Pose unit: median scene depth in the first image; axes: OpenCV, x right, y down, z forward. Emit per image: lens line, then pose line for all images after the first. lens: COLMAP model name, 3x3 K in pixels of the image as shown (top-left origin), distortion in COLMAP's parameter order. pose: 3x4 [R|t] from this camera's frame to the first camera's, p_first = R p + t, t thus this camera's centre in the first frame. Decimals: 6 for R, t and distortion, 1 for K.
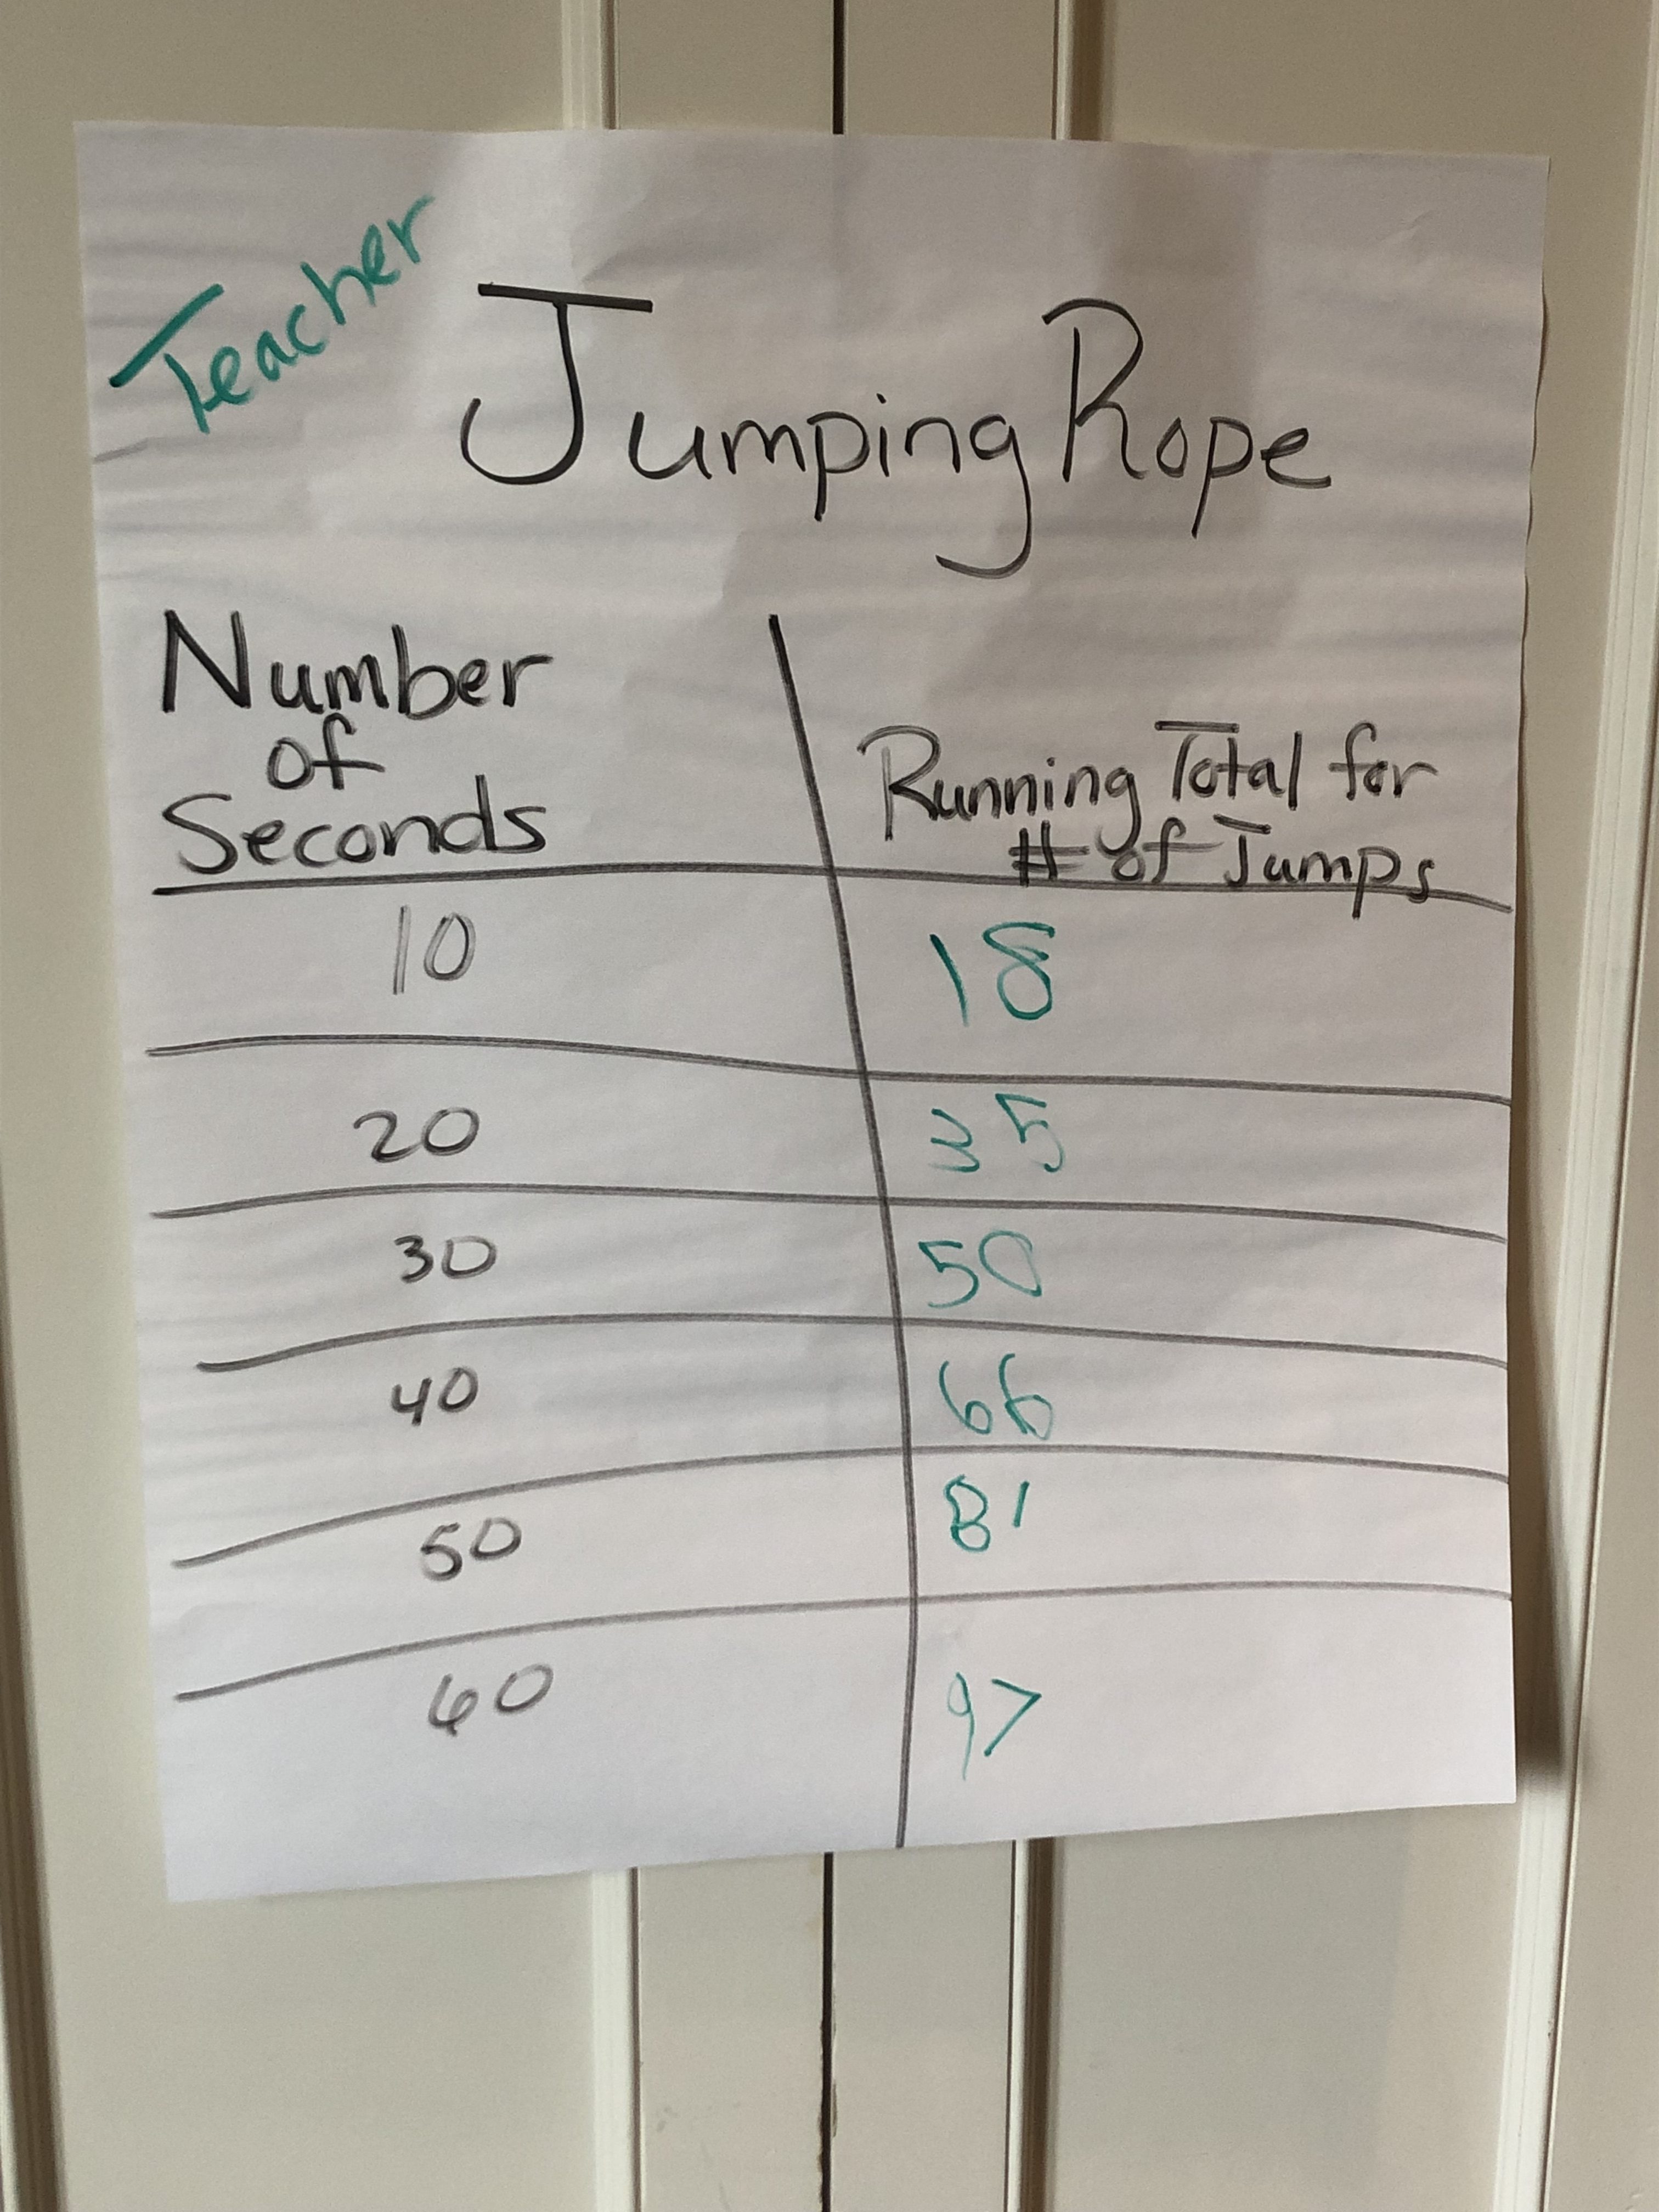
lens RADIAL K [[2772.5, 0, 829.2], [0, 2772.5, 1105.7], [0, 0, 1]] dist [-0.002971, 0.000000]
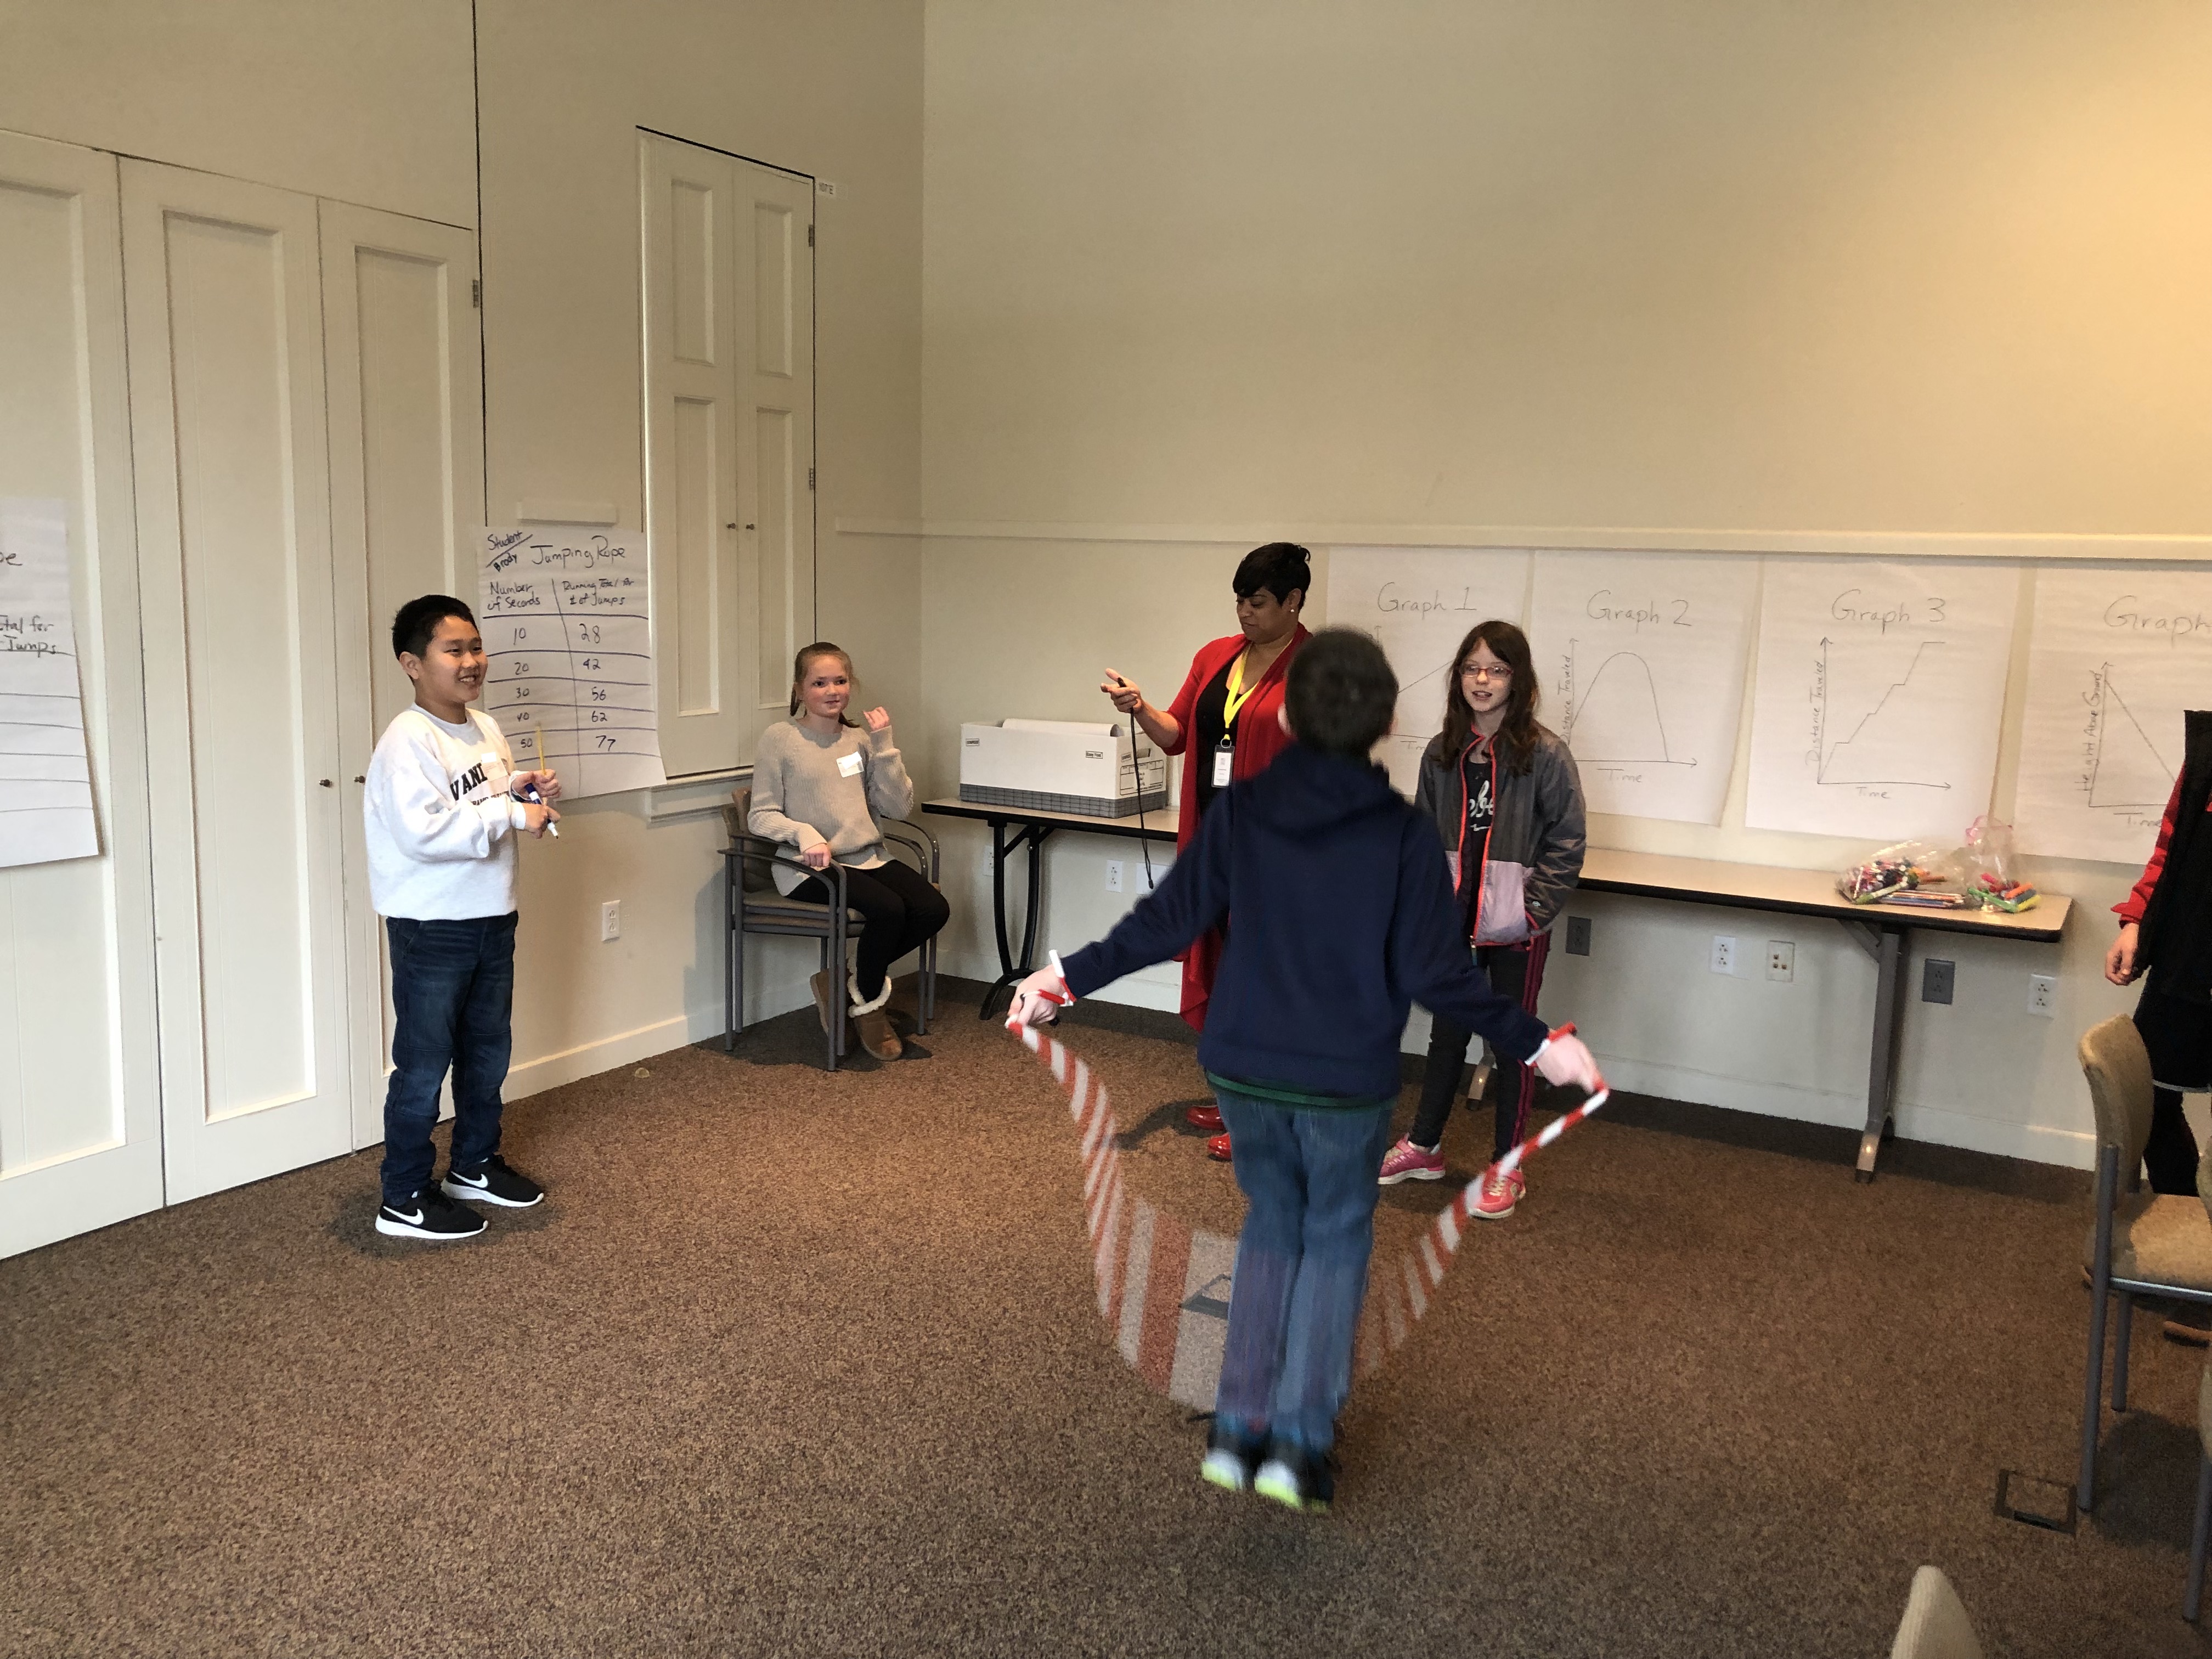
lens RADIAL K [[1819.4, 0, 1104.8], [0, 1819.4, 830.7], [0, 0, 1]] dist [-0.013699, -0.015310]
pose [[0.721879, -0.094085, 0.685594, -0.625418], [0.144301, 0.989402, -0.016161, 0.527650], [-0.676808, 0.110598, 0.727805, -2.384256]]
